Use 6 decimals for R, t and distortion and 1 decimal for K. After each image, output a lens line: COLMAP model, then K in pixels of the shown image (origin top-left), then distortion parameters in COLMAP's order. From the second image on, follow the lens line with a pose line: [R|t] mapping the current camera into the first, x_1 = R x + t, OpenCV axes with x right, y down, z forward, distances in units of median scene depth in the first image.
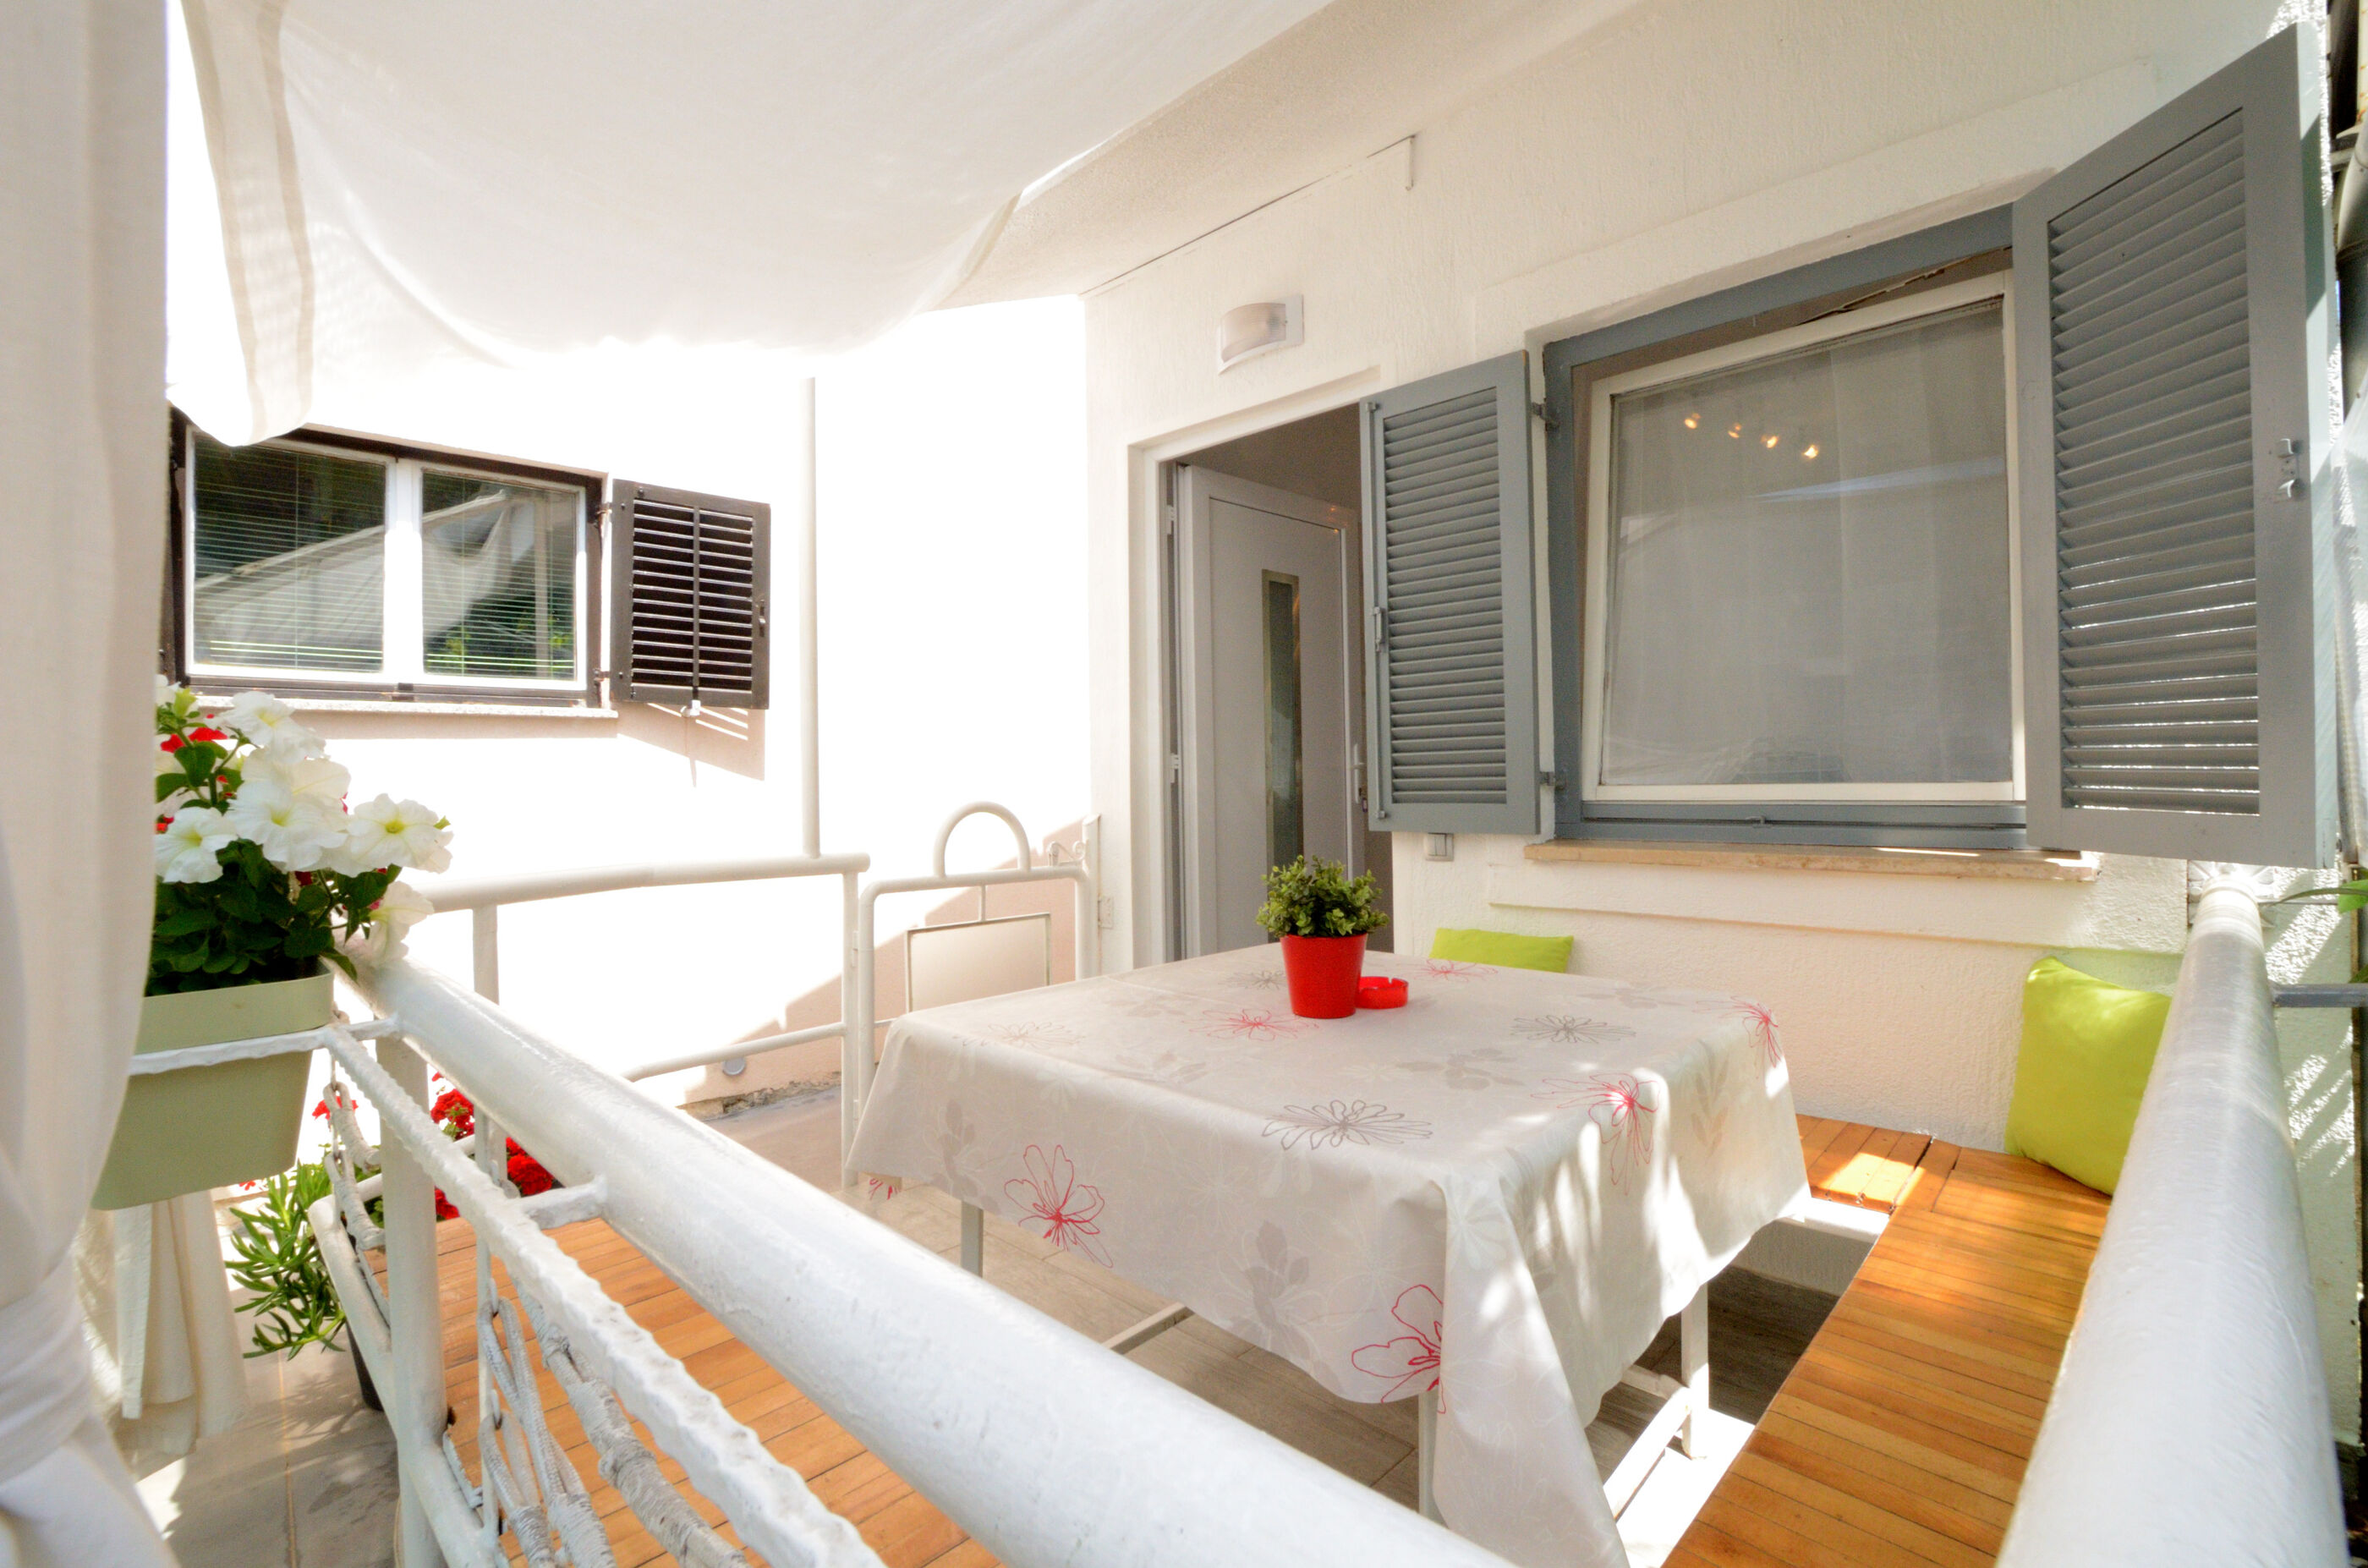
lens RADIAL K [[1041.7, 0, 1191.4], [0, 1041.7, 785.5], [0, 0, 1]] dist [-0.035235, 0.005590]
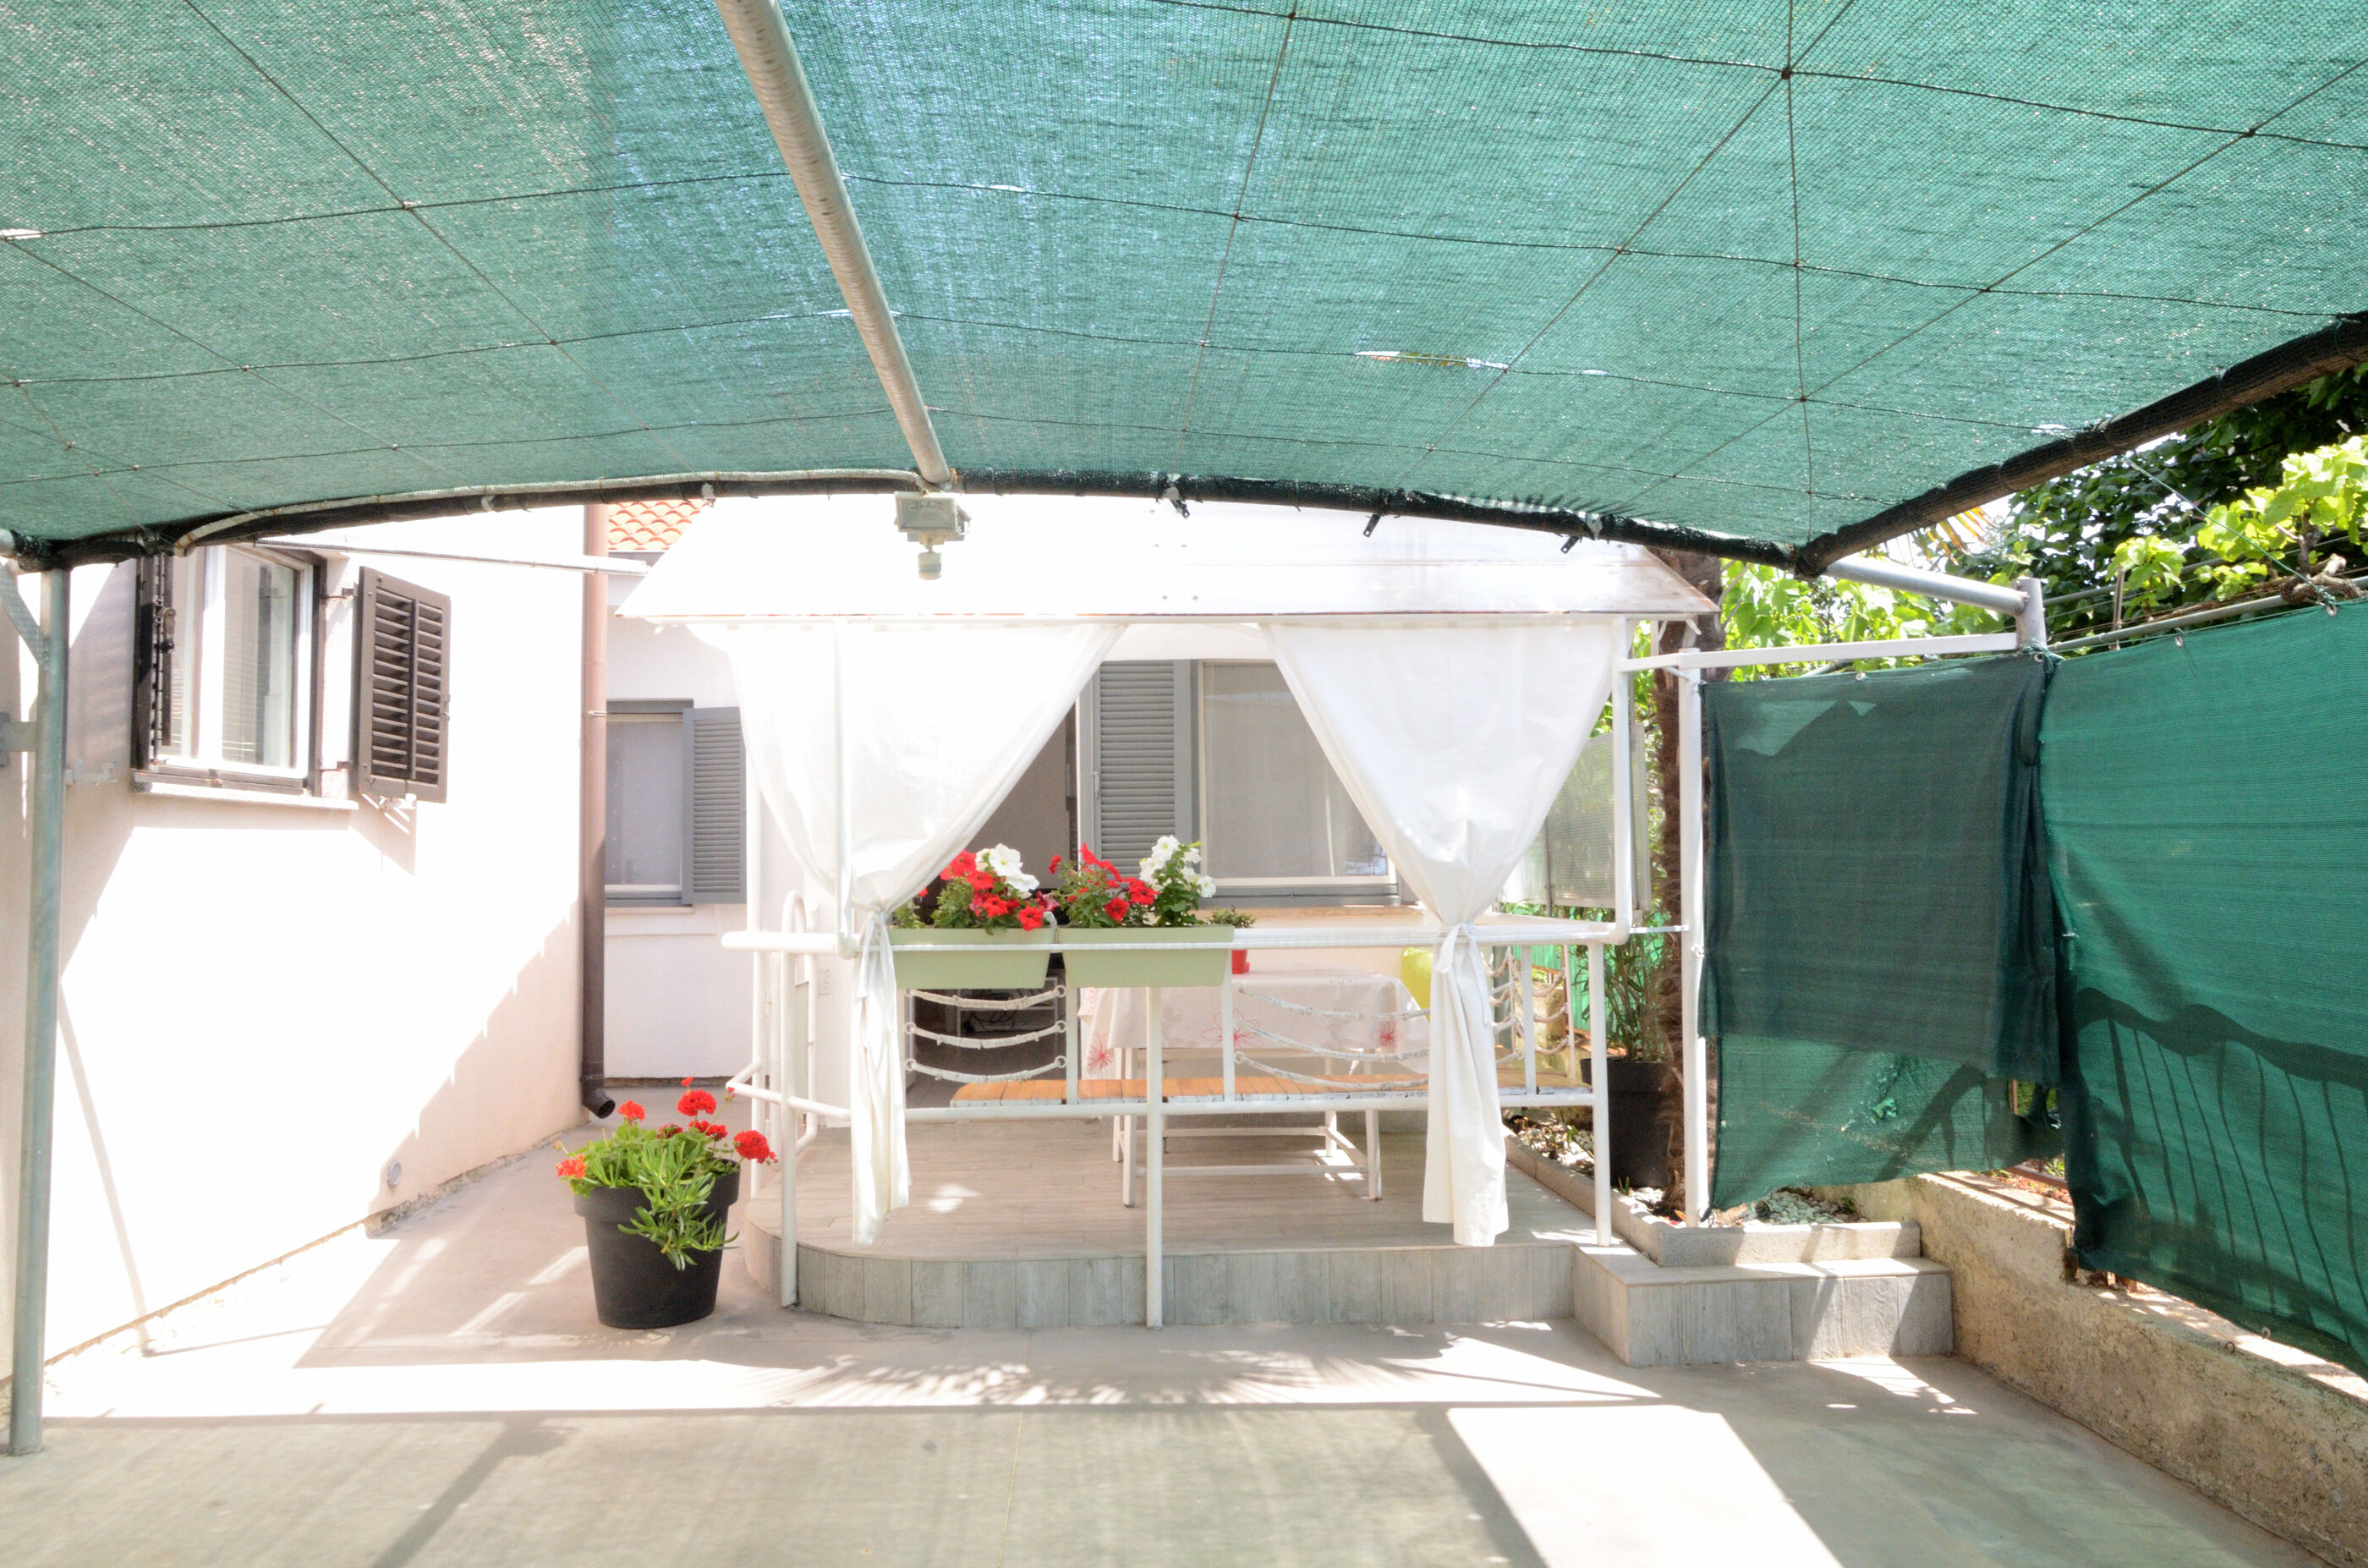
lens RADIAL K [[1648.0, 0, 1177.2], [0, 1648.0, 786.9], [0, 0, 1]] dist [-0.005794, -0.000313]
pose [[0.680712, 0.042952, 0.731291, -1.166472], [0.005287, 0.997966, -0.063536, 0.015761], [-0.732532, 0.047116, 0.679100, -0.624186]]
